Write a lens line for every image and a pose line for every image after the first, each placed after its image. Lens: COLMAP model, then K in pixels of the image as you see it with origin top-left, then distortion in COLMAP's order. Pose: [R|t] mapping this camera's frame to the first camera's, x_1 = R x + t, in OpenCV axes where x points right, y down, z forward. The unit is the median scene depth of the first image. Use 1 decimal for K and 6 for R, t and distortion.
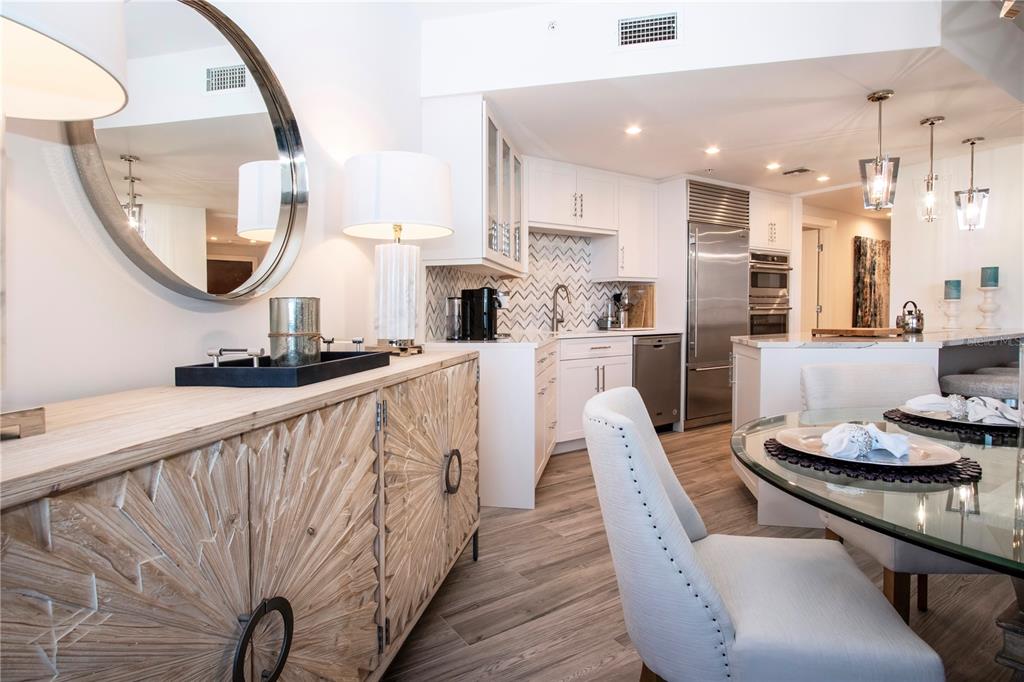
lens RADIAL K [[543.6, 0, 513.2], [0, 543.6, 331.0], [0, 0, 1]] dist [0.001356, 0.000754]
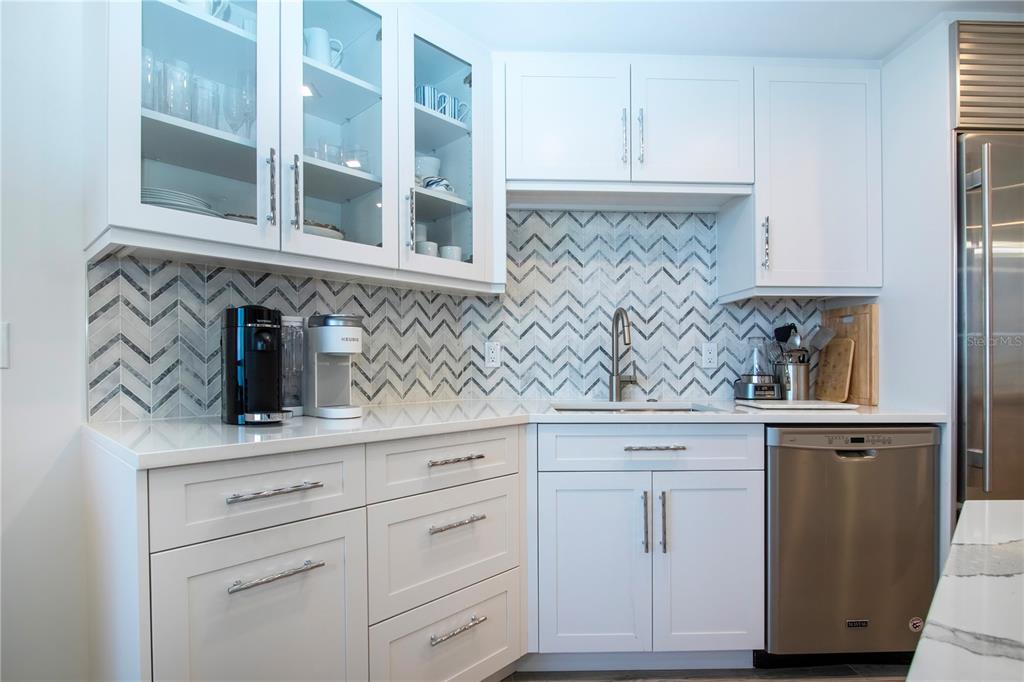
lens RADIAL K [[526.0, 0, 510.3], [0, 526.0, 359.5], [0, 0, 1]] dist [-0.017224, 0.000507]
pose [[0.838721, 0.012352, -0.544422, 0.251719], [-0.032241, 0.999115, -0.027000, -0.021135], [0.543607, 0.040198, 0.838377, 0.518024]]
